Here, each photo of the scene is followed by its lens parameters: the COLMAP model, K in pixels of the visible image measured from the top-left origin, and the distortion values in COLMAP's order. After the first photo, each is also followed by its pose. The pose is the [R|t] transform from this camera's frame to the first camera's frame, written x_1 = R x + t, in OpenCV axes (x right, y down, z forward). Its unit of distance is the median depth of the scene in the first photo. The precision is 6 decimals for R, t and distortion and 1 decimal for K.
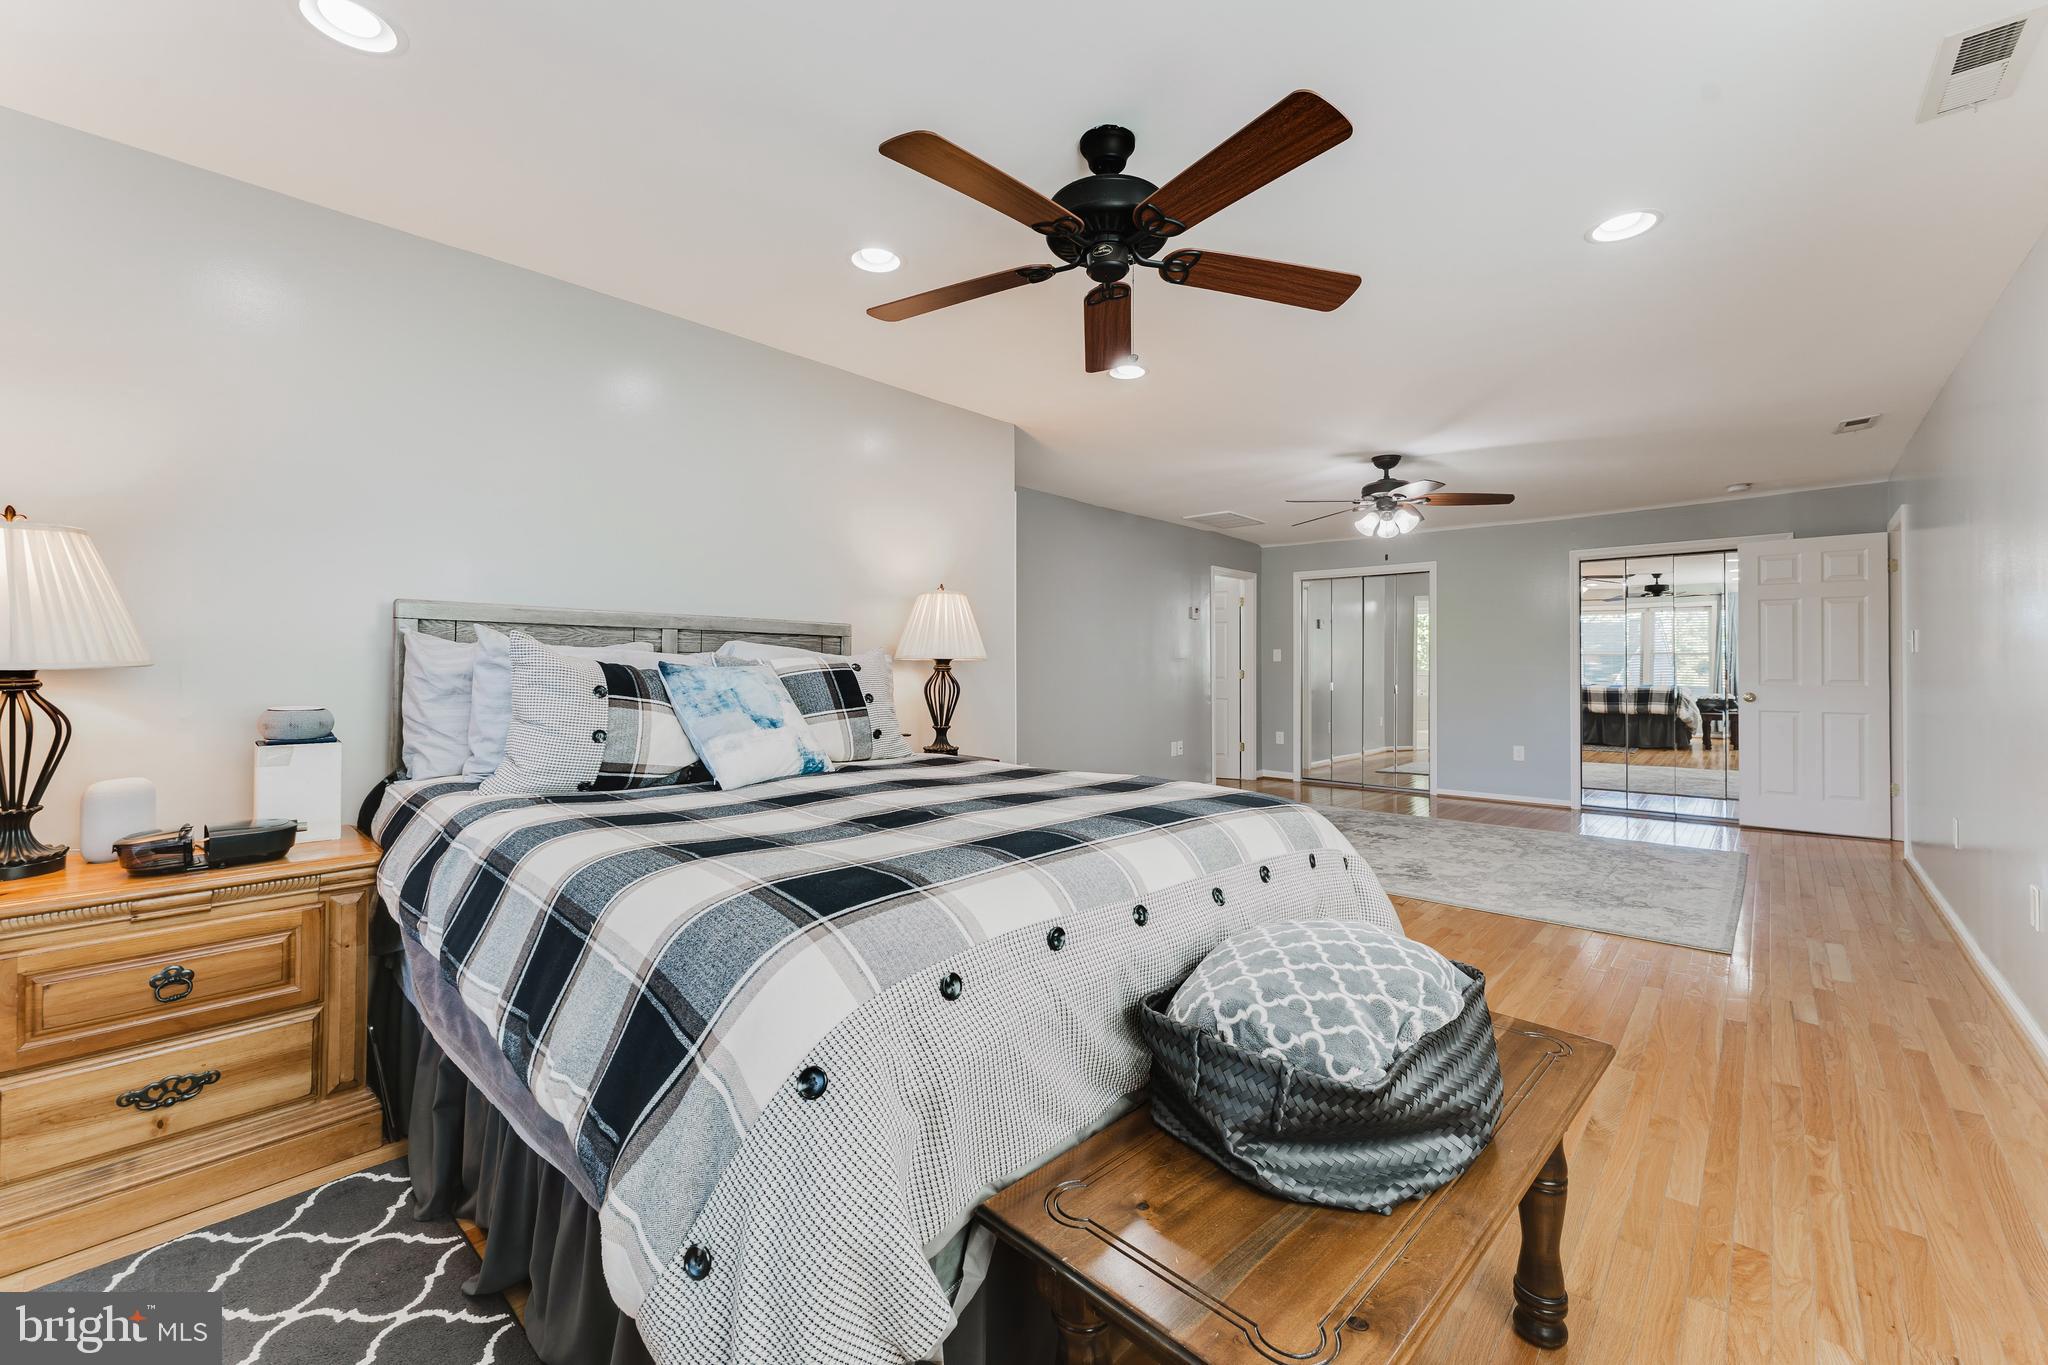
lens RADIAL K [[822.6, 0, 1024.9], [0, 822.6, 673.7], [0, 0, 1]] dist [0.000499, -0.000319]
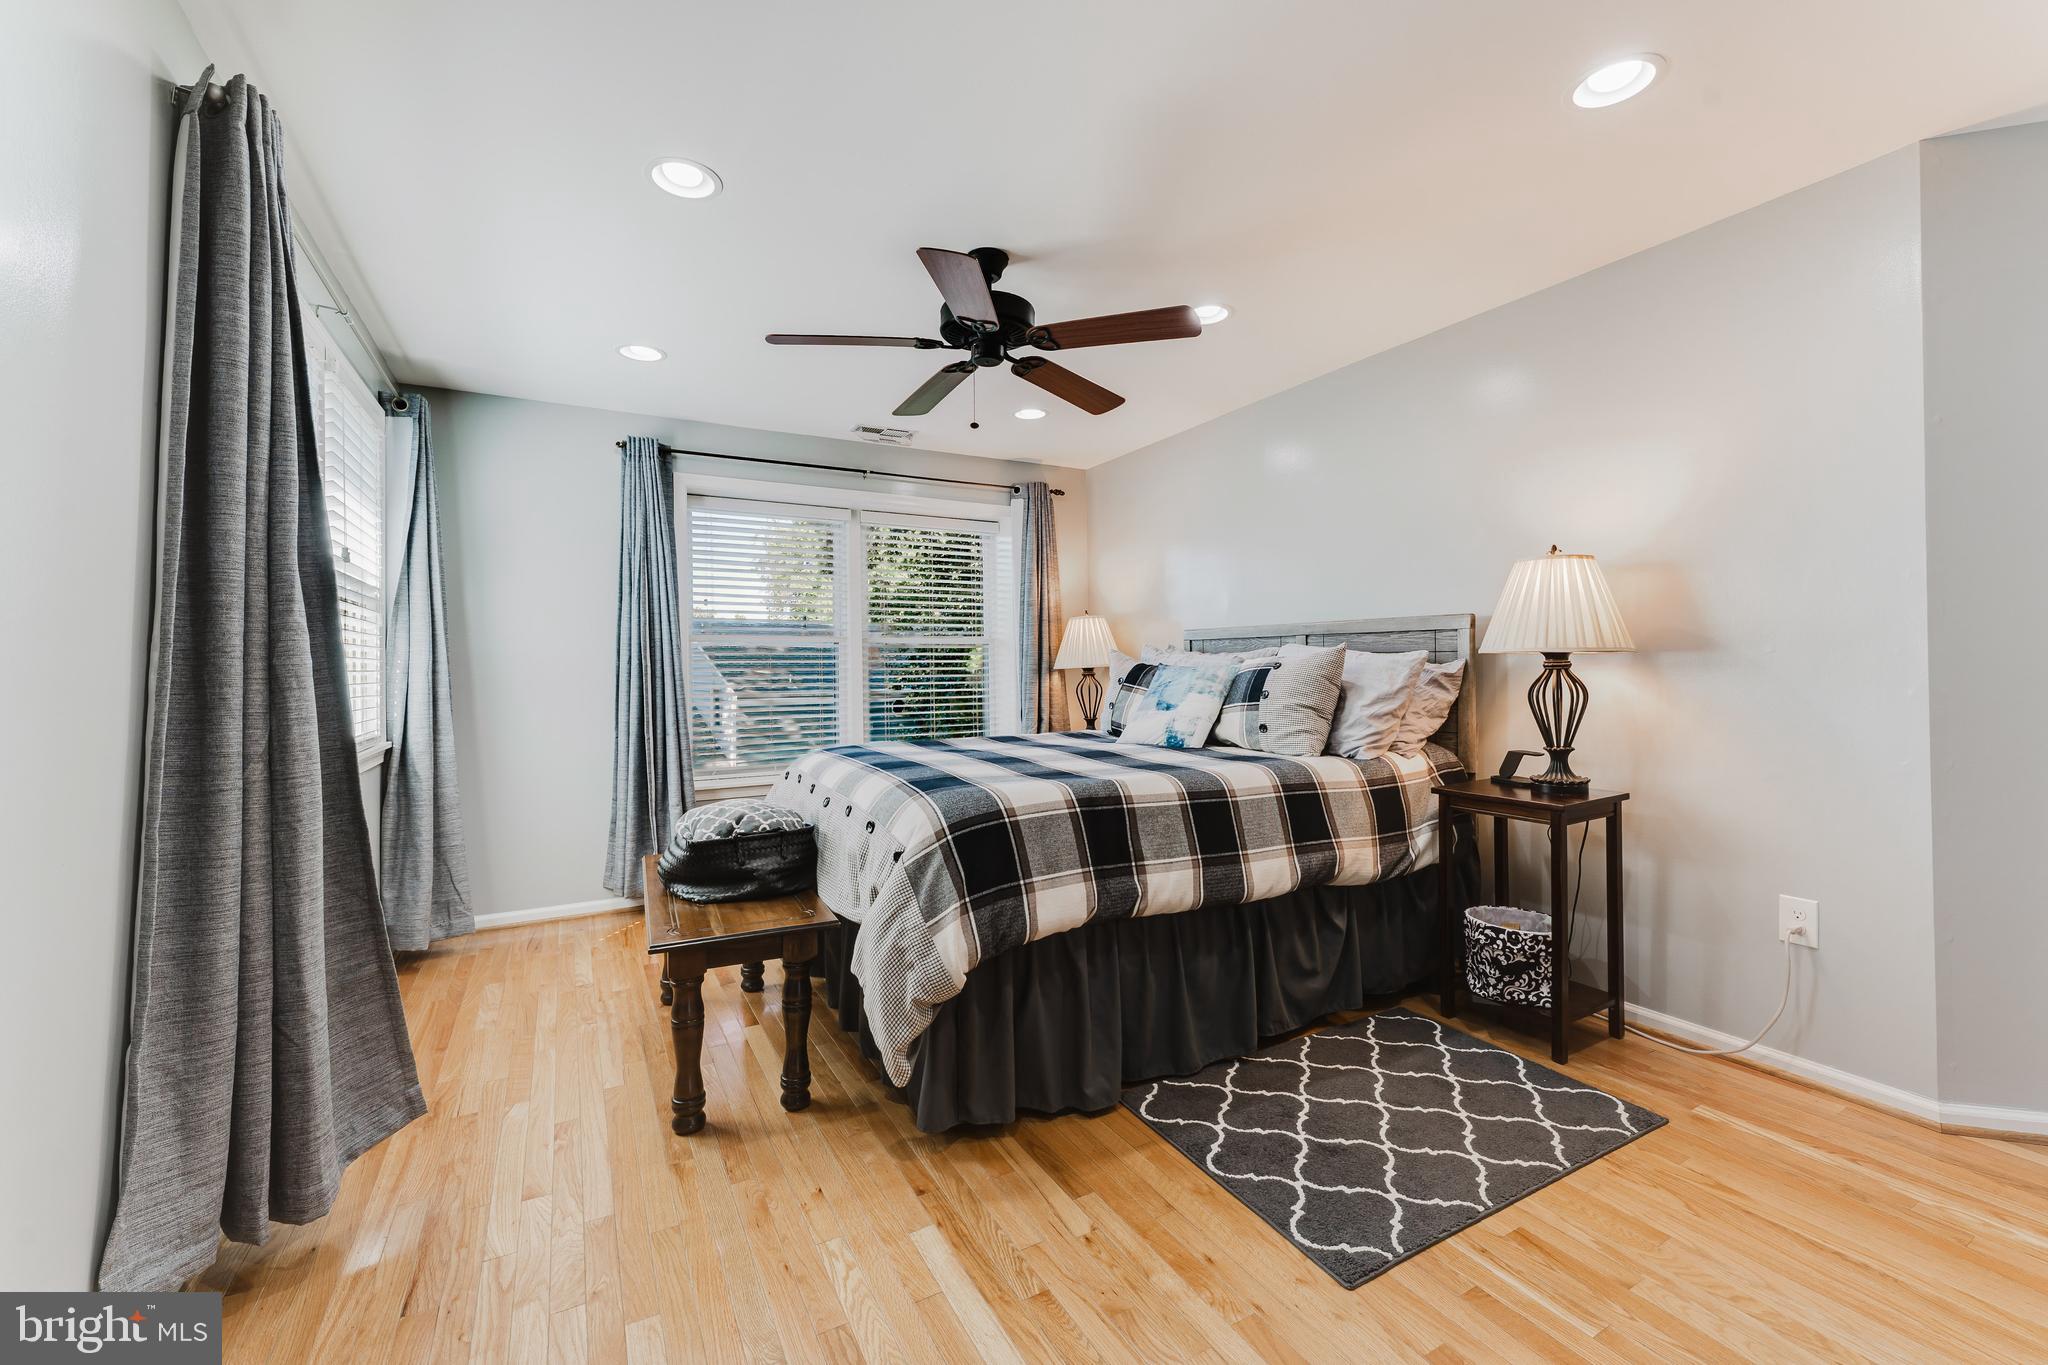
lens RADIAL K [[822.6, 0, 1022.3], [0, 822.6, 675.1], [0, 0, 1]] dist [0.000499, -0.000319]
pose [[-0.322789, 0.004248, -0.946462, 0.798917], [-0.001975, 0.999985, 0.005161, -0.000532], [0.946469, 0.003535, -0.322775, 0.892419]]
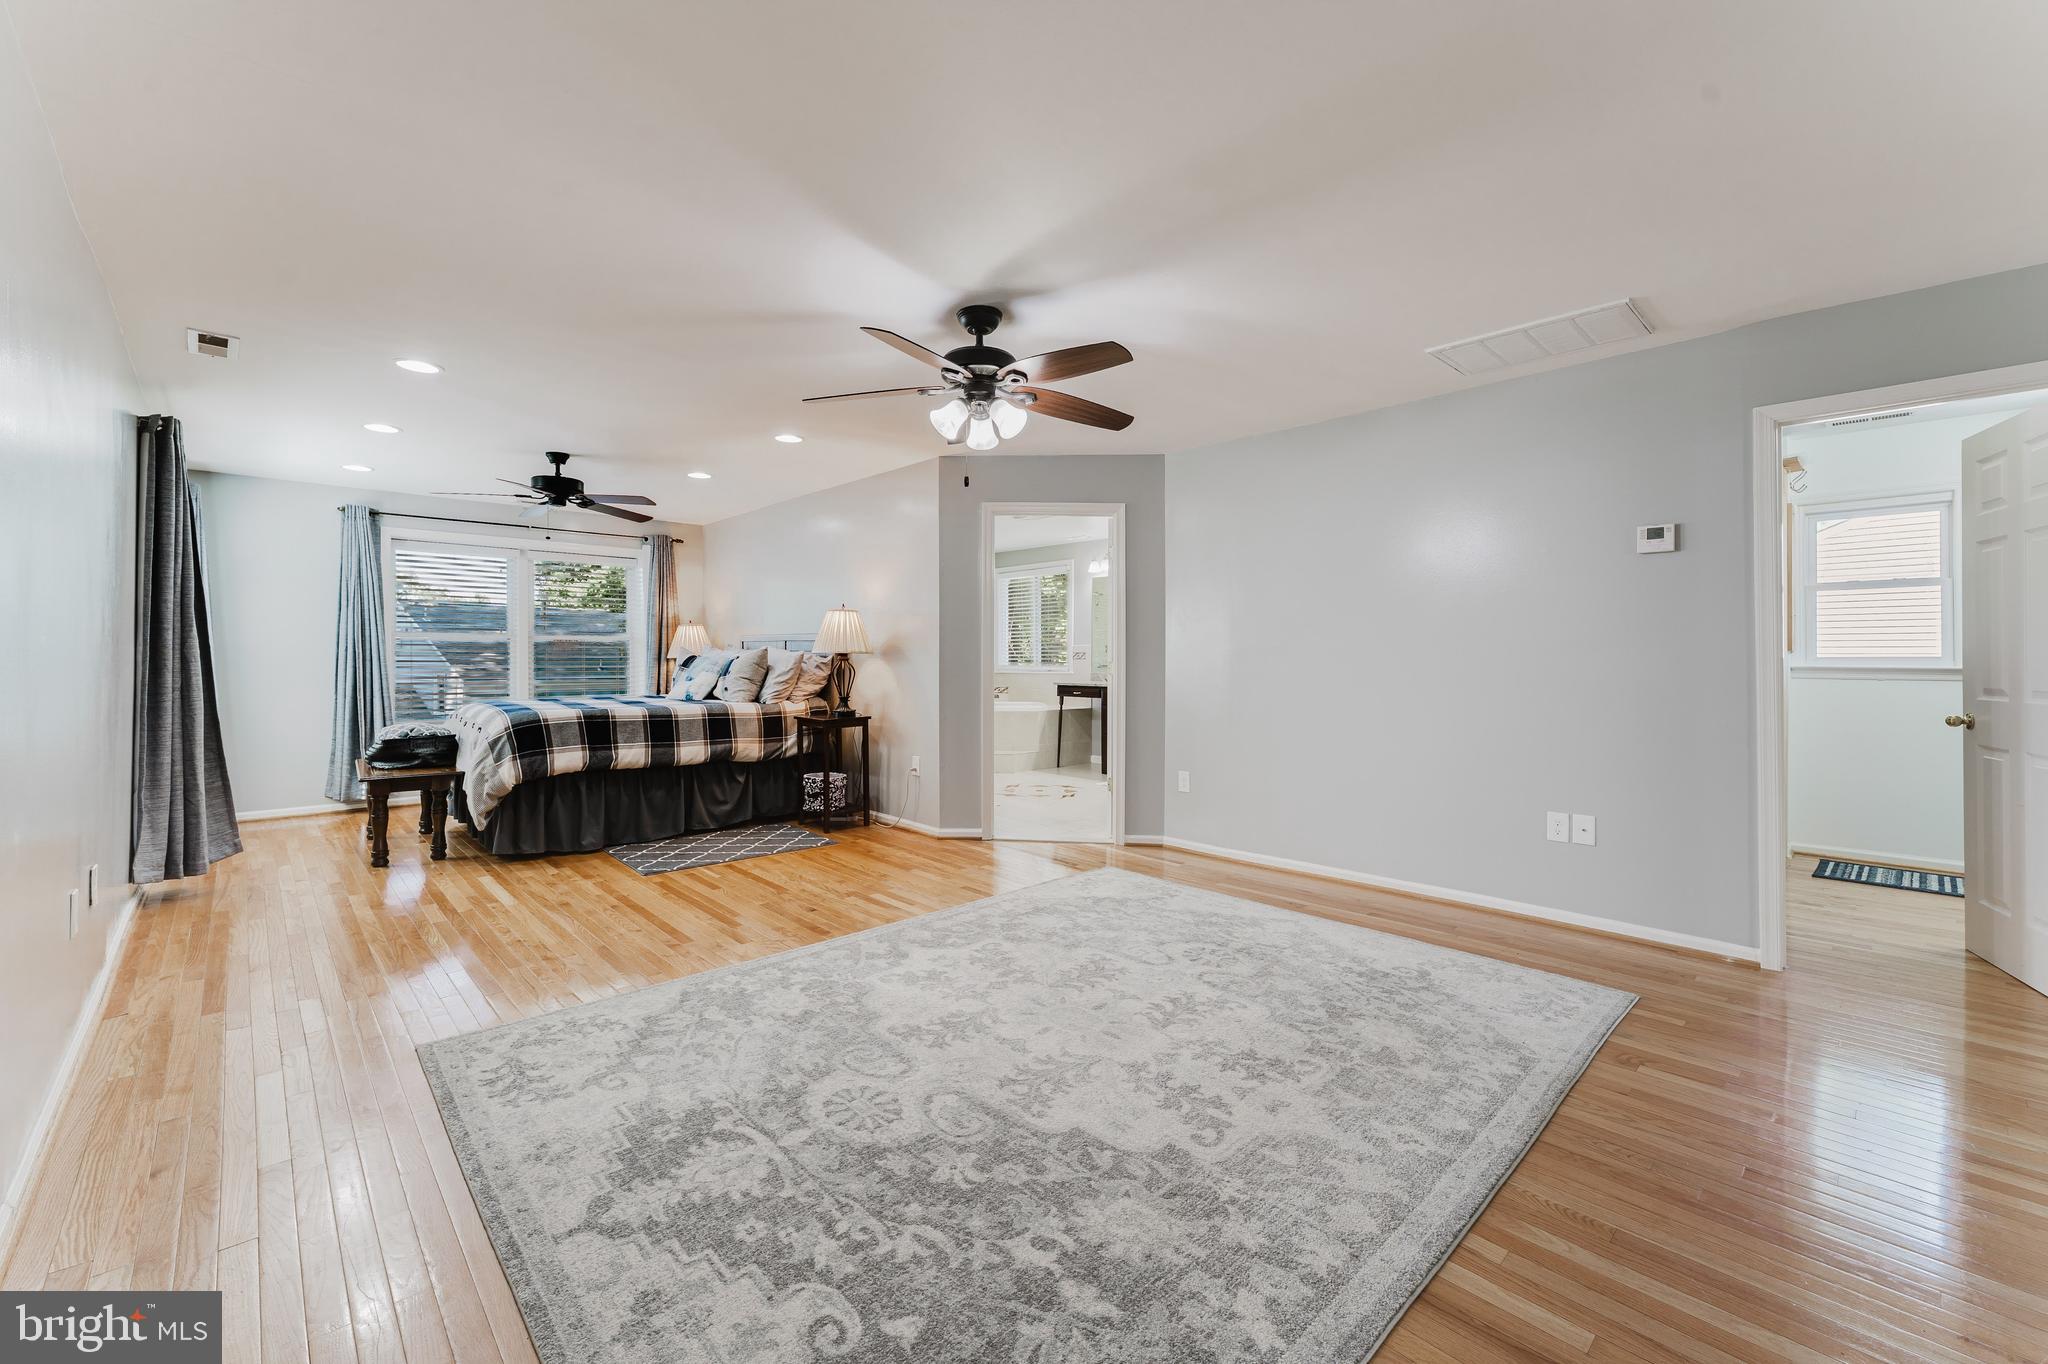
lens RADIAL K [[822.6, 0, 1024.2], [0, 822.6, 667.8], [0, 0, 1]] dist [0.000499, -0.000319]
pose [[-0.076461, 0.005514, -0.997057, 1.592339], [-0.013319, 0.999890, 0.006551, -0.004613], [0.996984, 0.013781, -0.076379, 1.640204]]
